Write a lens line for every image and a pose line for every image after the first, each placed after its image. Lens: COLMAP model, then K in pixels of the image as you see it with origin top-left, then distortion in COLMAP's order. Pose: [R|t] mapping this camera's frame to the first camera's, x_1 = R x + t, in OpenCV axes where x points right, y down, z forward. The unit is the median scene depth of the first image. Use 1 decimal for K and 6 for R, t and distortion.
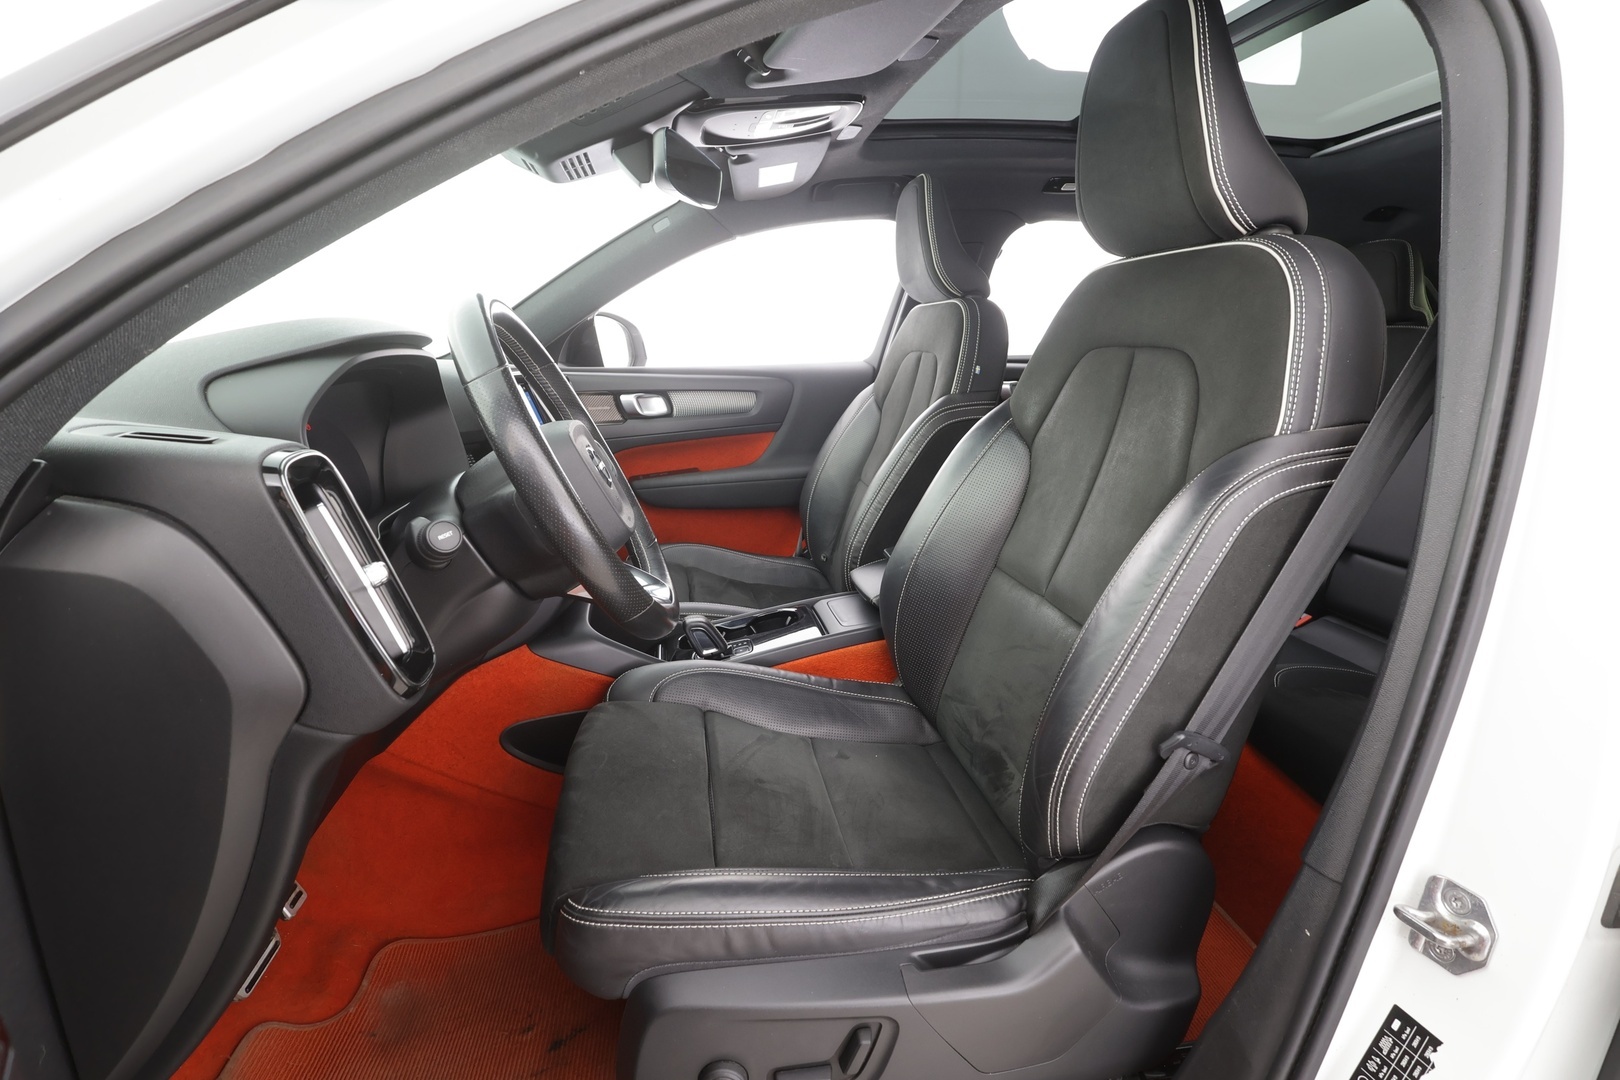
lens RADIAL K [[746.5, 0, 810.0], [0, 746.5, 540.0], [0, 0, 1]] dist [-0.002509, 0.000096]
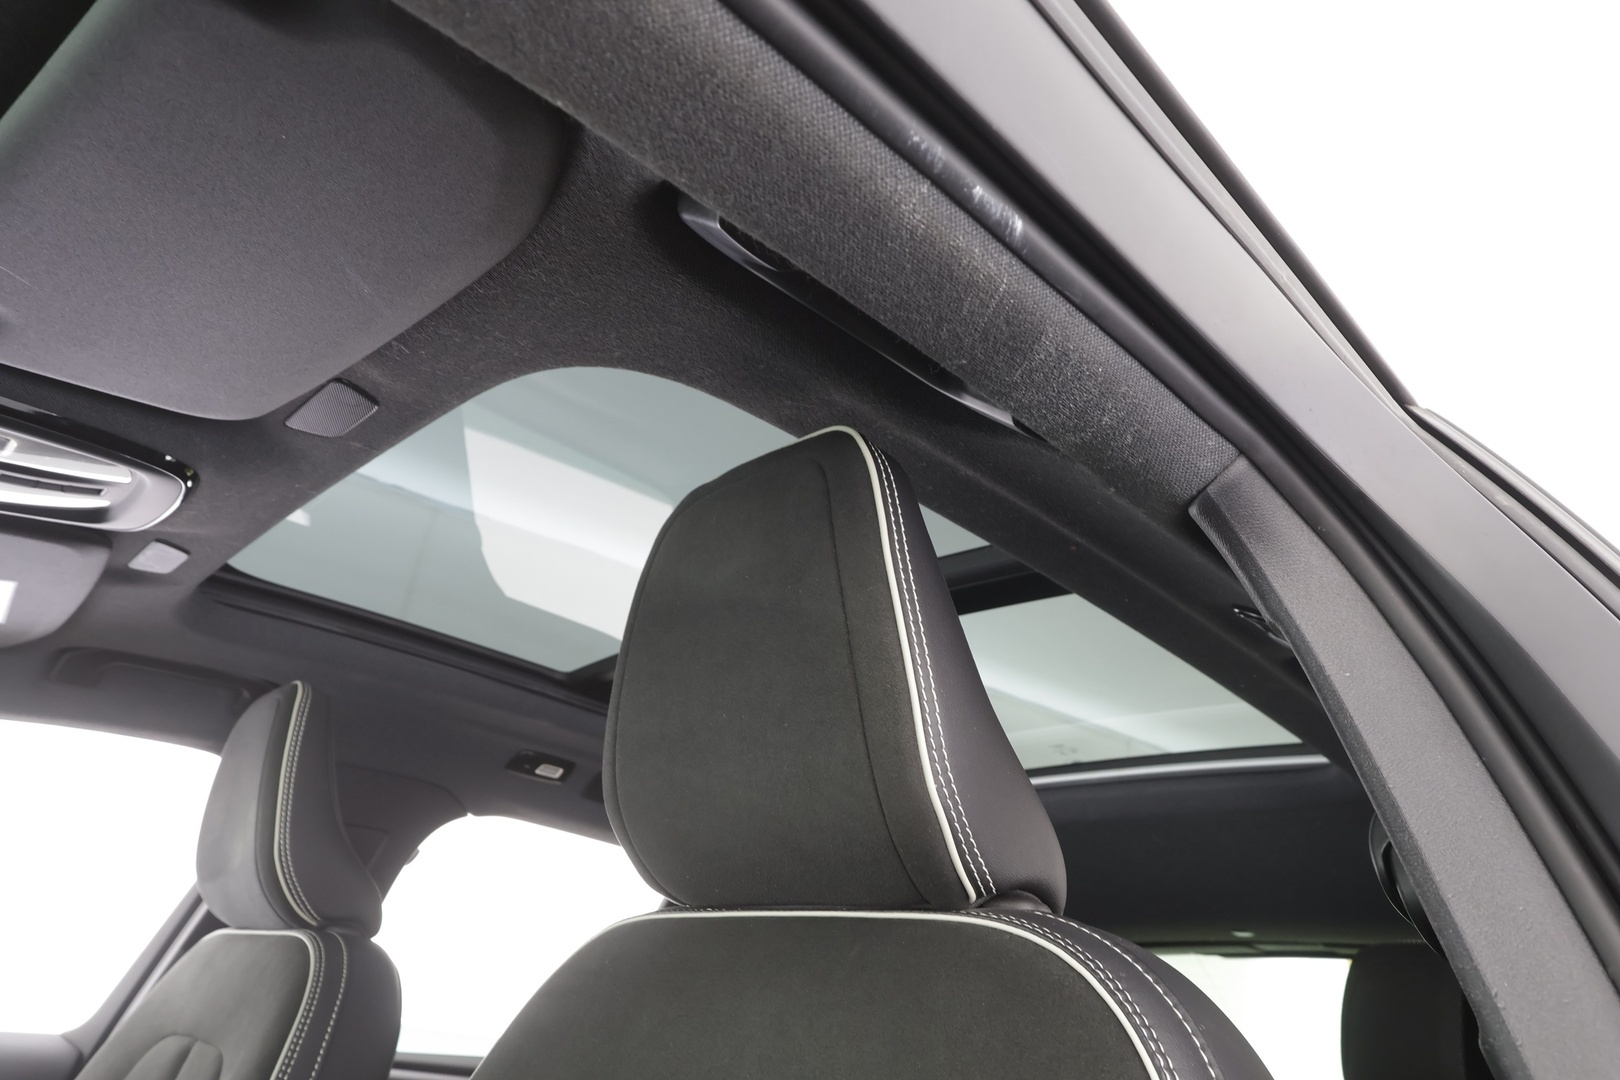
lens RADIAL K [[1232.3, 0, 810.0], [0, 1232.3, 540.0], [0, 0, 1]] dist [0.053370, 0.001024]
pose [[0.841848, 0.308446, 0.442892, 0.040329], [0.010386, 0.811193, -0.584687, -0.060478], [-0.539615, 0.496817, 0.679697, 0.175020]]
